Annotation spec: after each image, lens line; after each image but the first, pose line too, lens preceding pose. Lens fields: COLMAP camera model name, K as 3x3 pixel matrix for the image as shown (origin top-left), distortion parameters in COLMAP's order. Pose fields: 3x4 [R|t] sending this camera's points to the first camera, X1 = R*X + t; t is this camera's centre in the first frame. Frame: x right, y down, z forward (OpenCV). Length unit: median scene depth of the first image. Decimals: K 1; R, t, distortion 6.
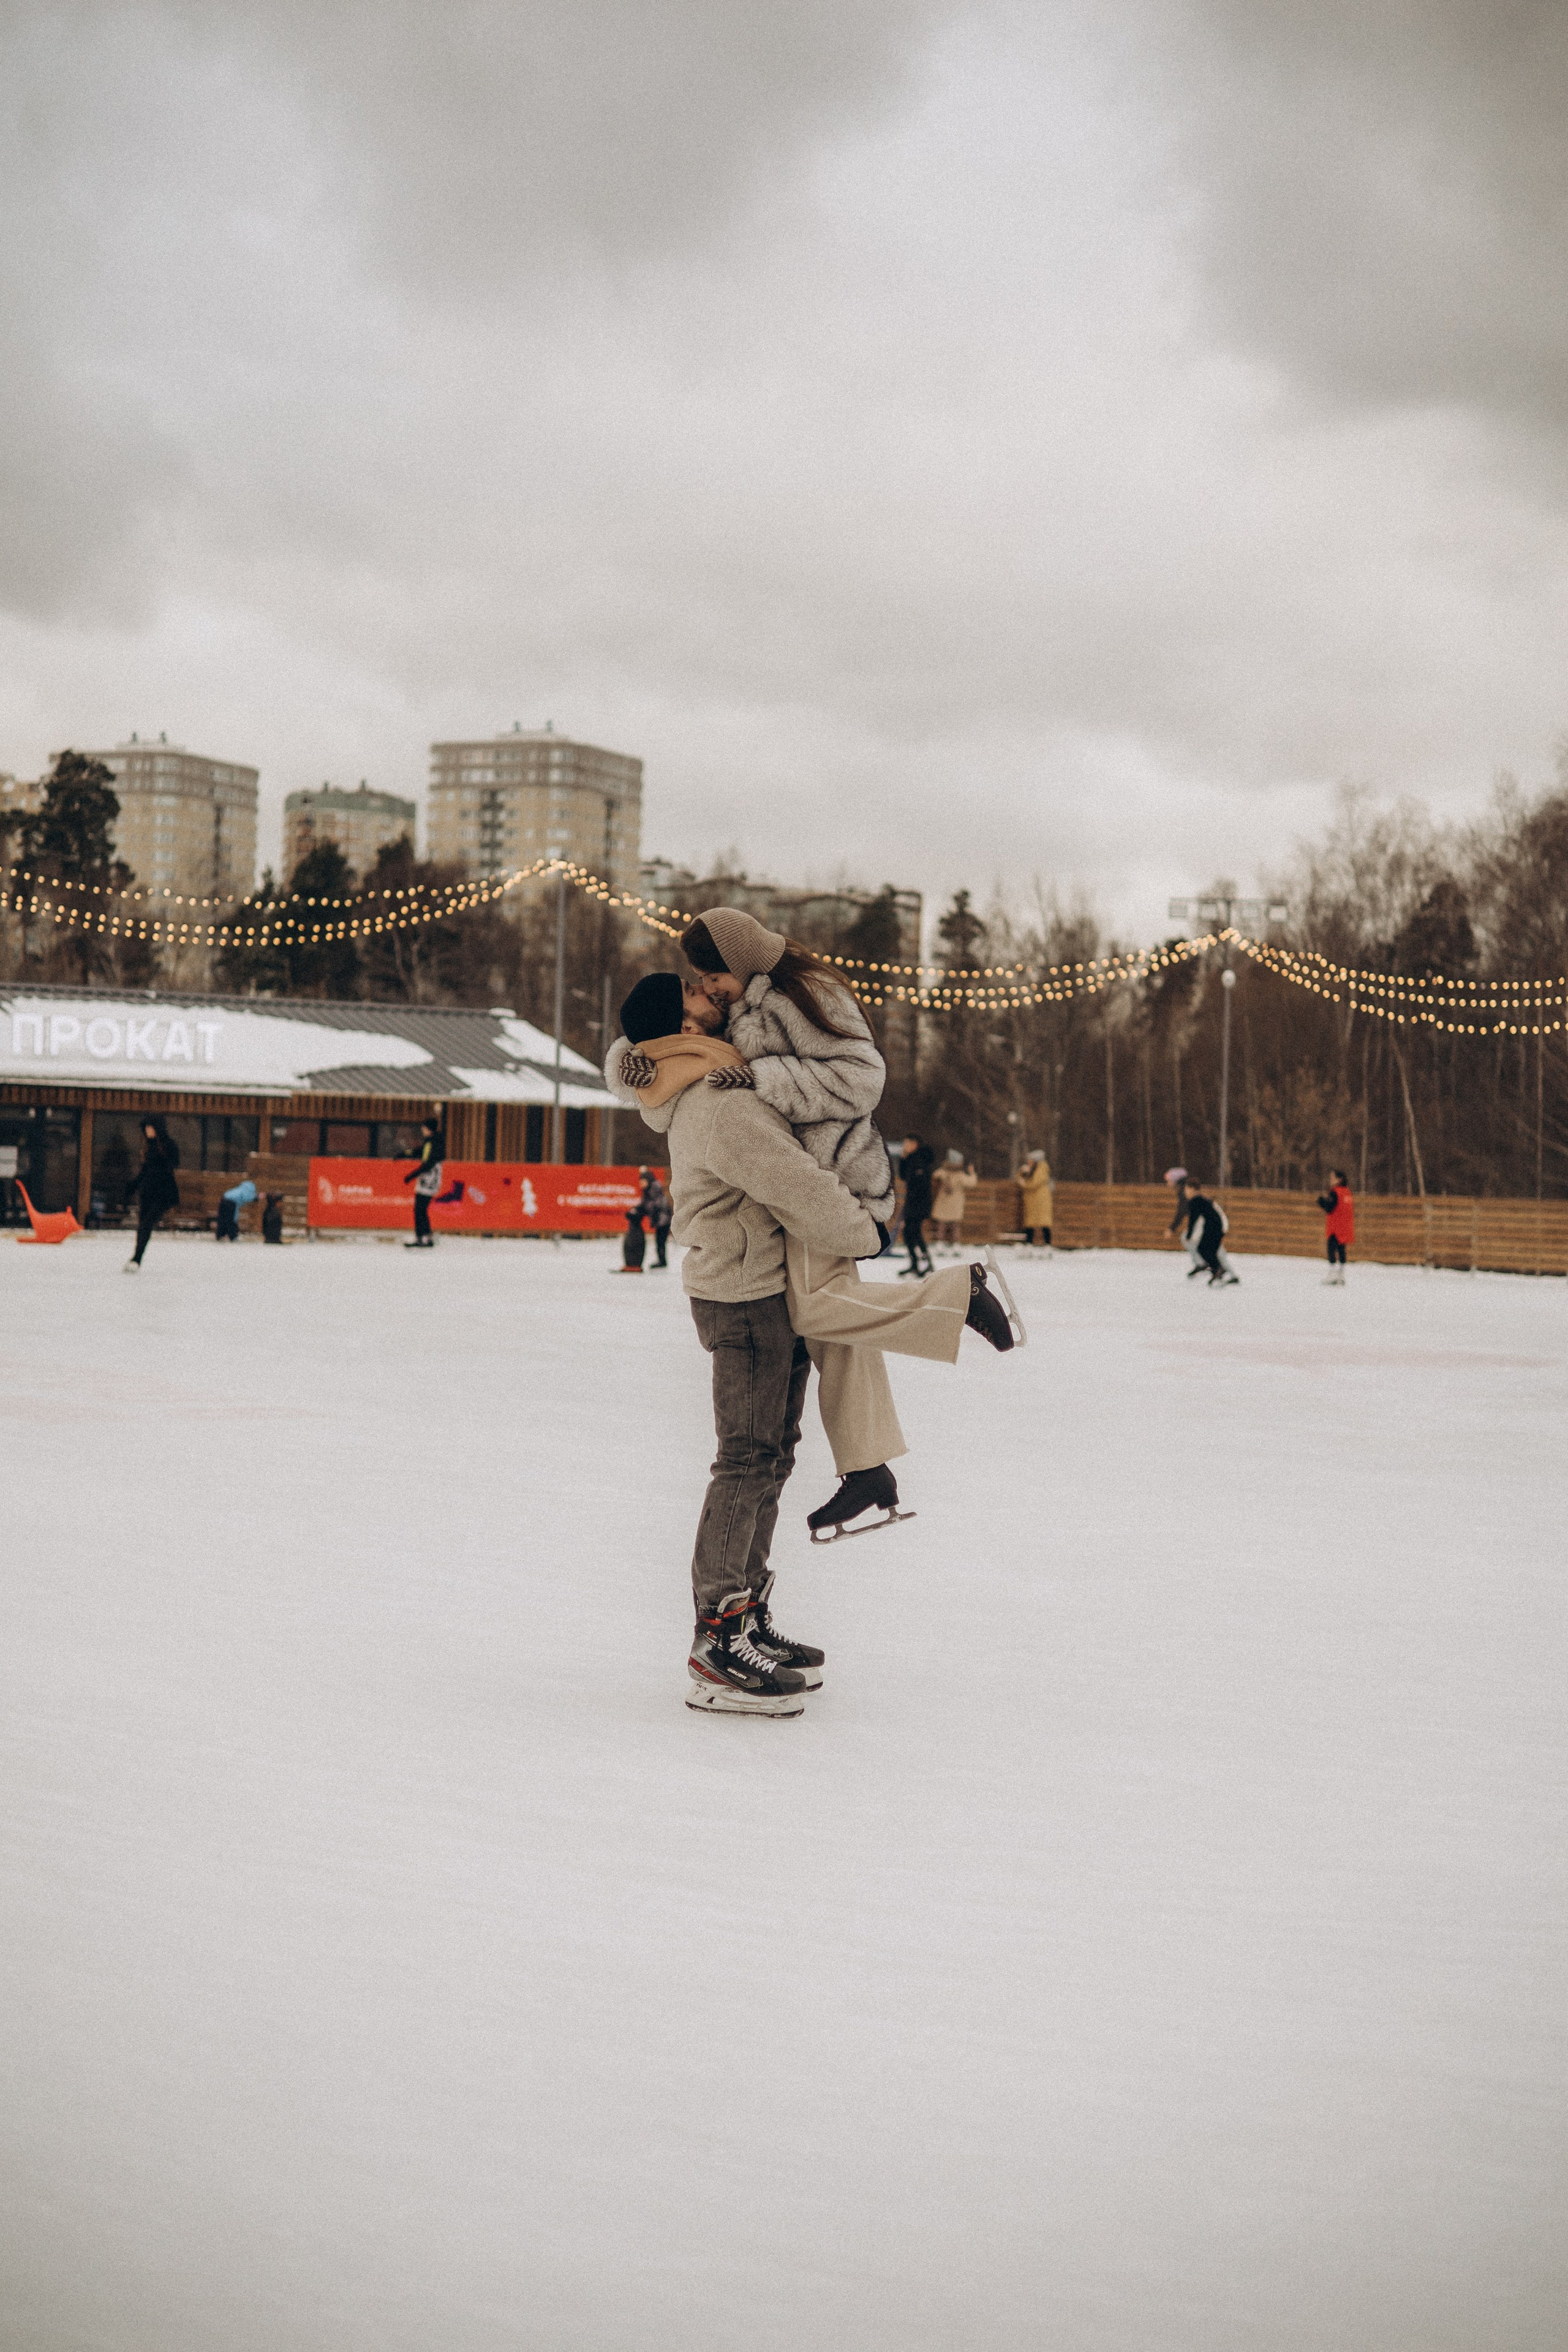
lens RADIAL K [[3280.0, 0, 762.7], [0, 3280.0, 1193.5], [0, 0, 1]] dist [0.001670, 0.000000]
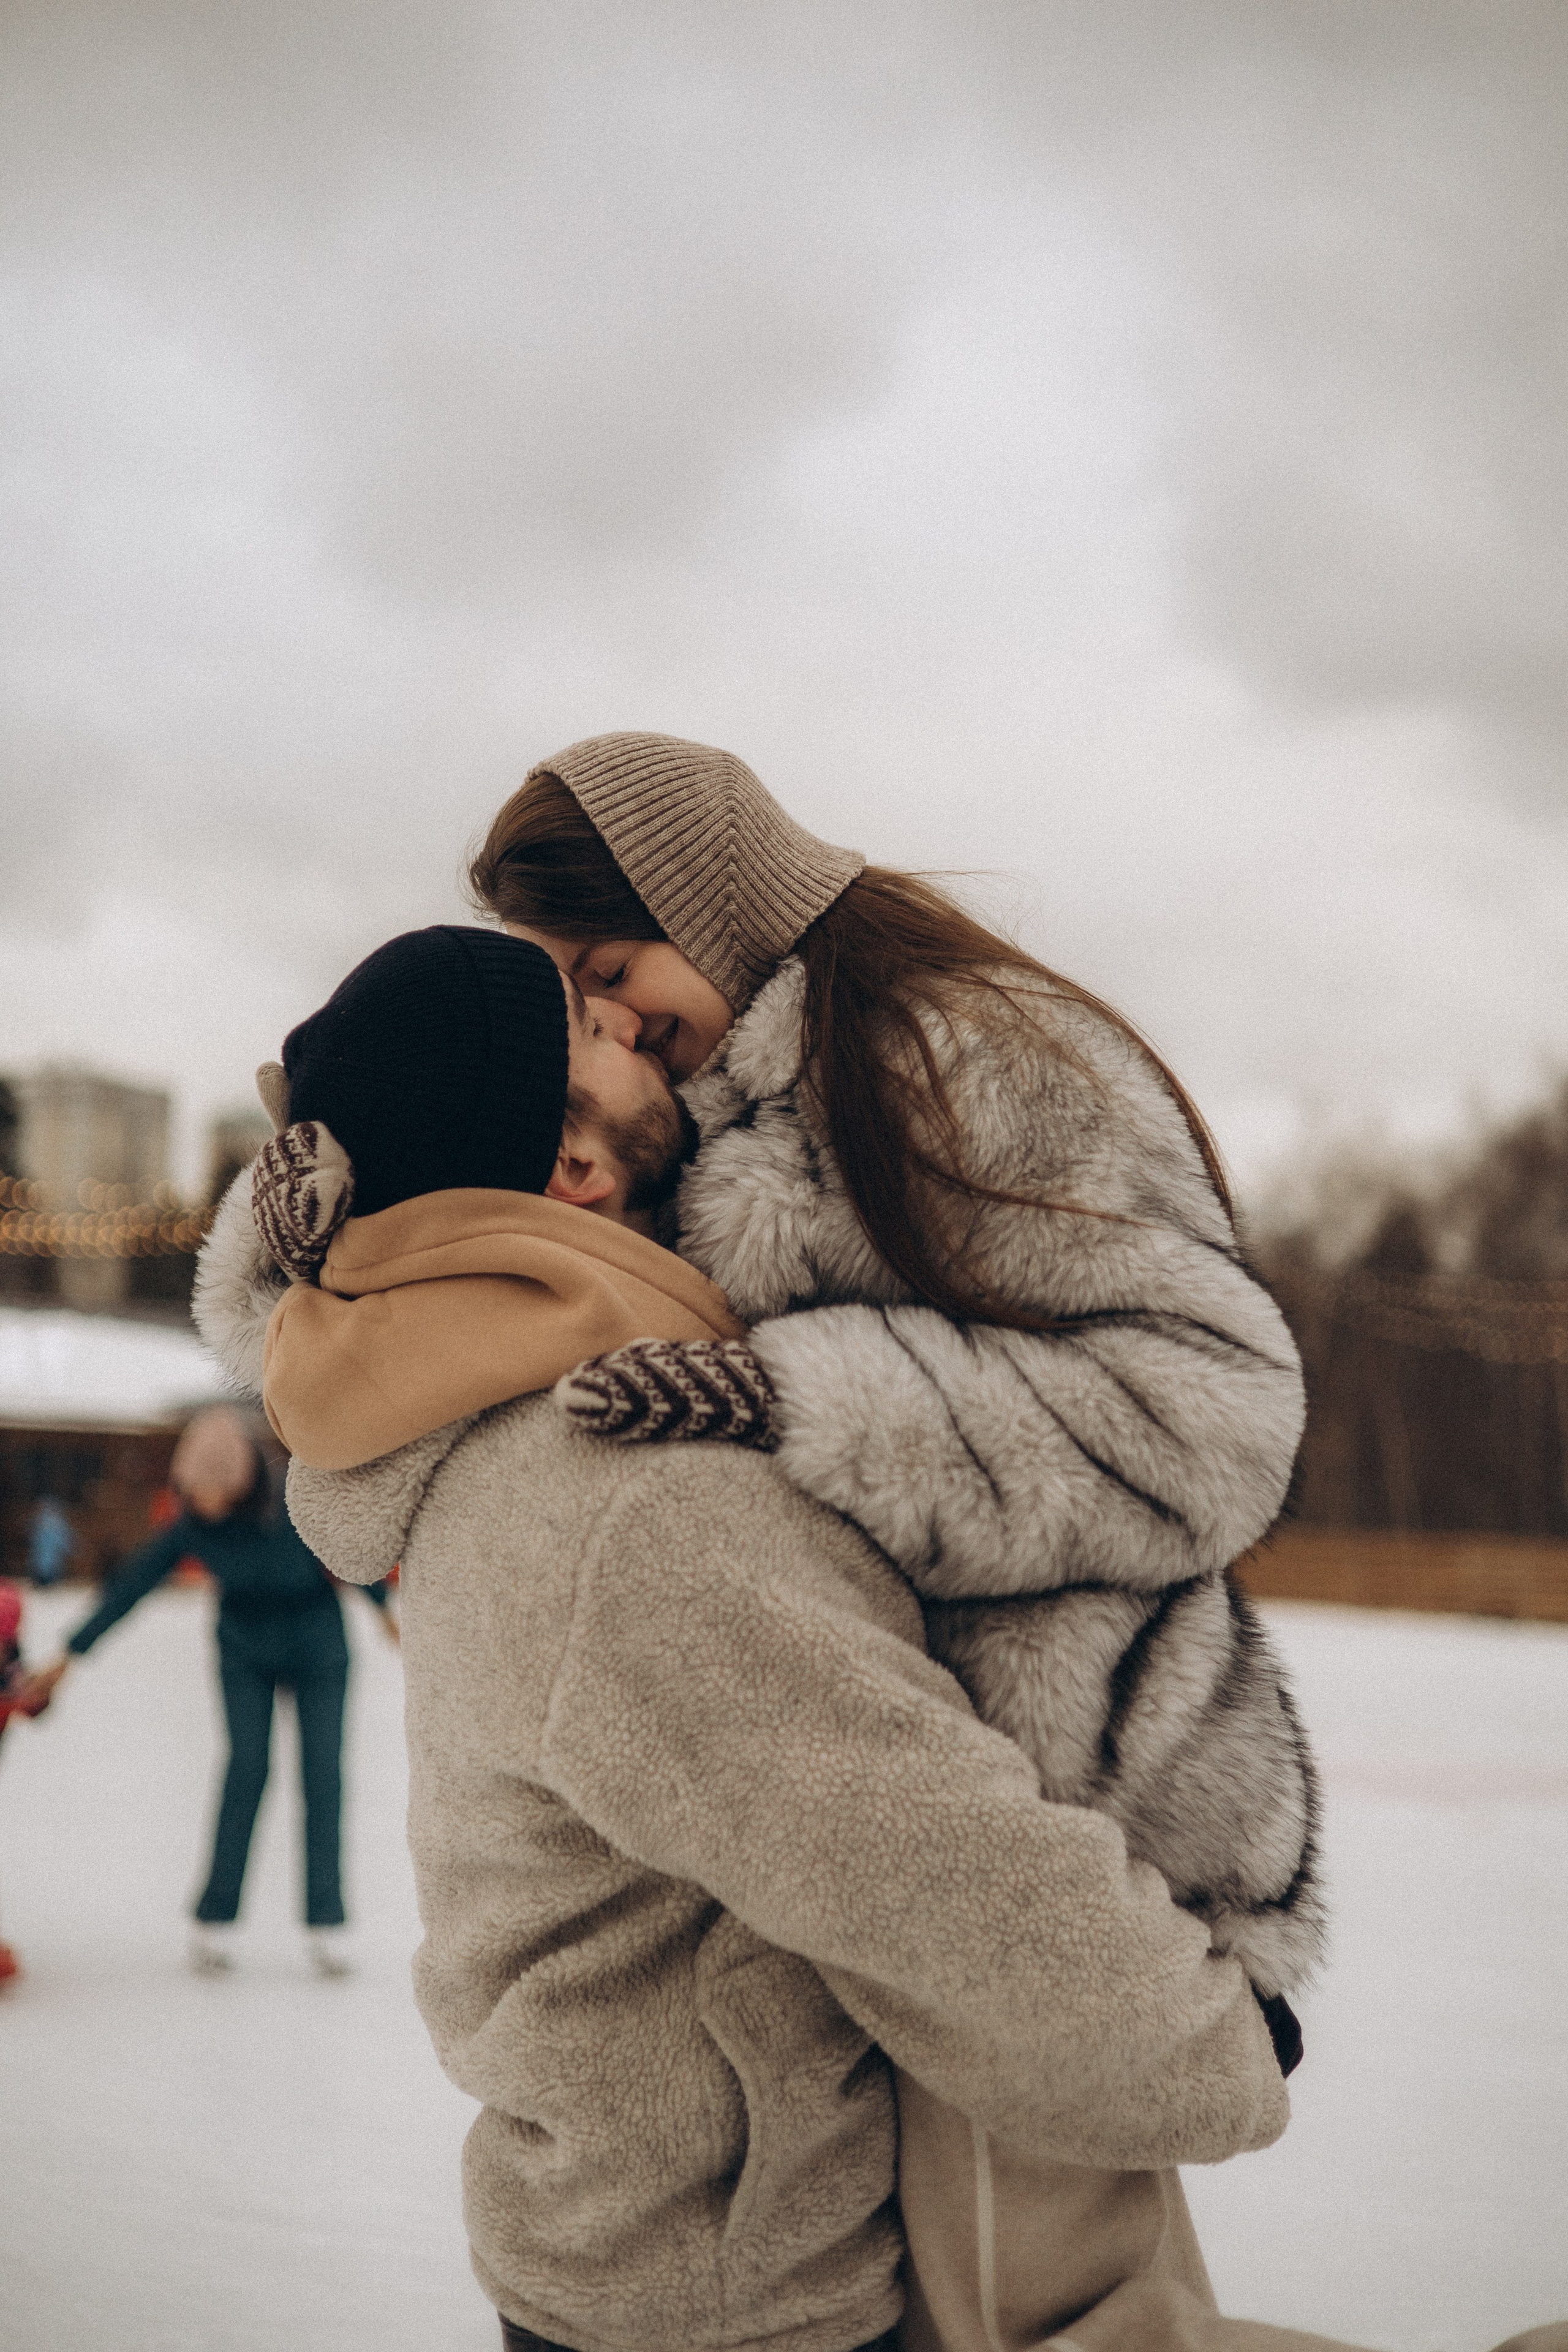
lens RADIAL K [[3280.0, 0, 792.6], [0, 3280.0, 1169.7], [0, 0, 1]] dist [0.001670, 0.000000]
pose [[0.999706, -0.006472, 0.023349, -0.000779], [0.008948, 0.994161, -0.107537, -0.003725], [-0.022517, 0.107715, 0.993927, 0.106311]]
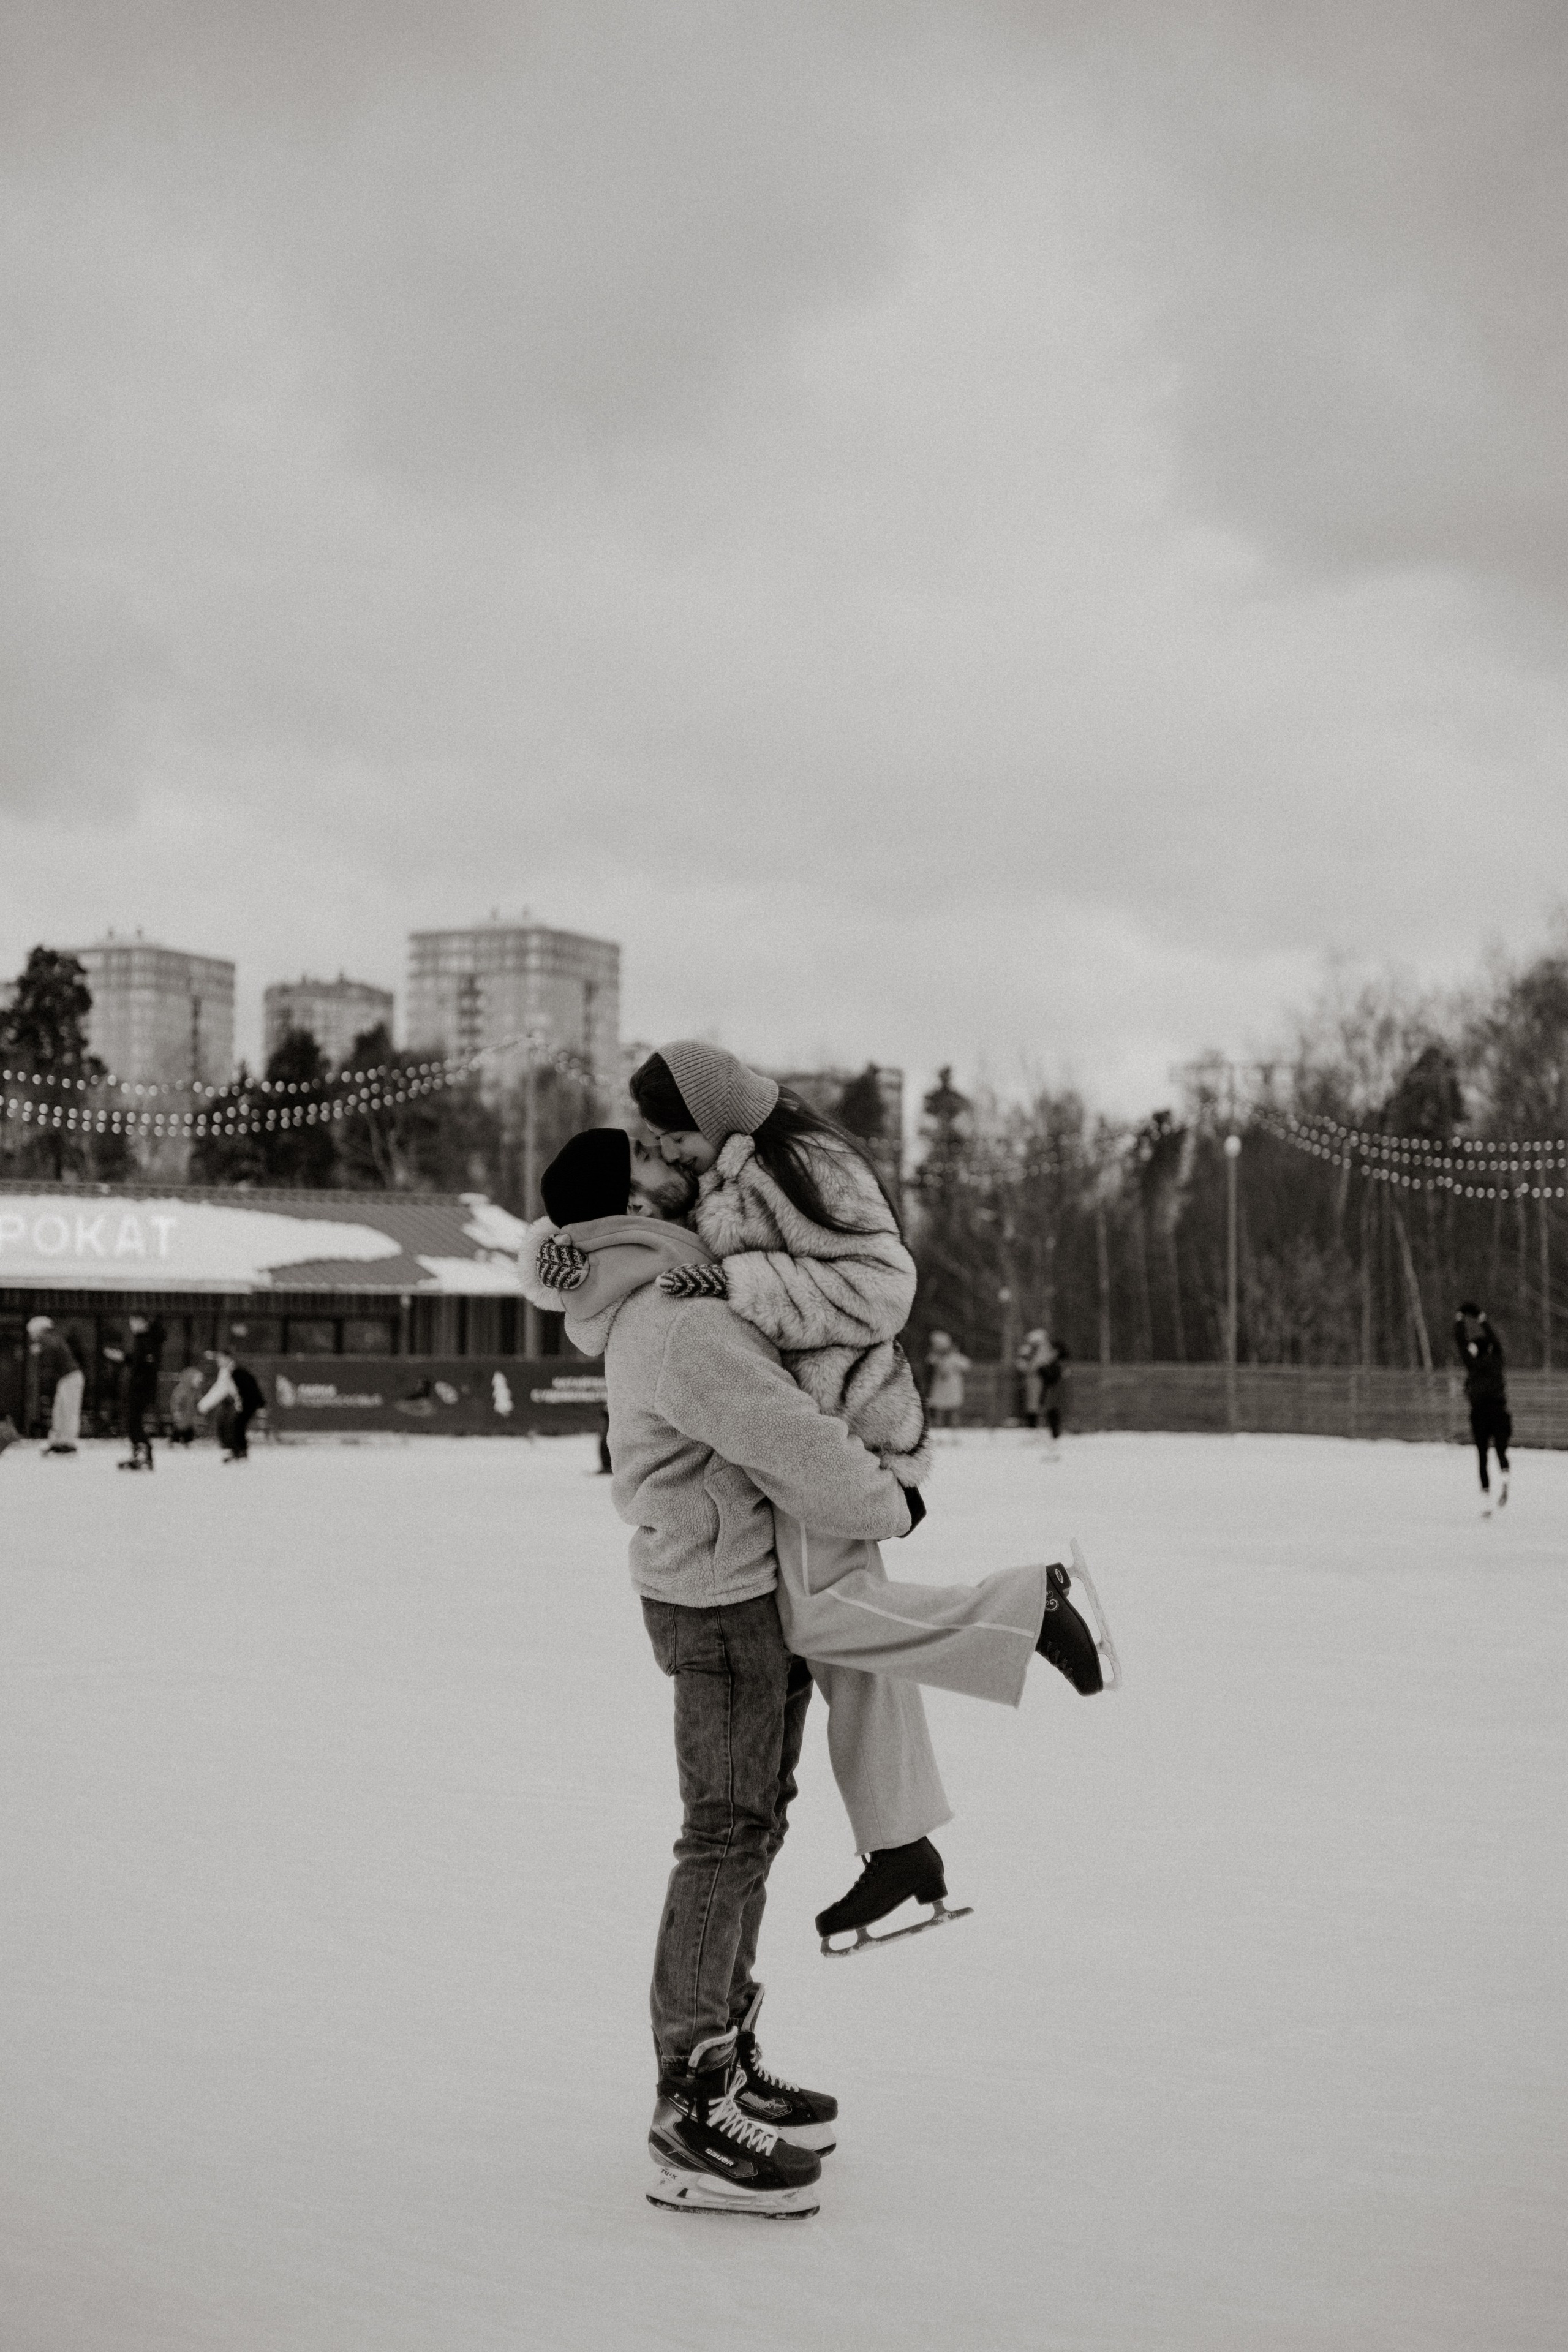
lens RADIAL K [[3280.0, 0, 757.5], [0, 3280.0, 1179.4], [0, 0, 1]] dist [0.001670, 0.000000]
pose [[0.999736, -0.022752, 0.003322, 0.000366], [0.022909, 0.997980, -0.059261, -0.002257], [-0.001967, 0.059321, 0.998237, 0.041689]]
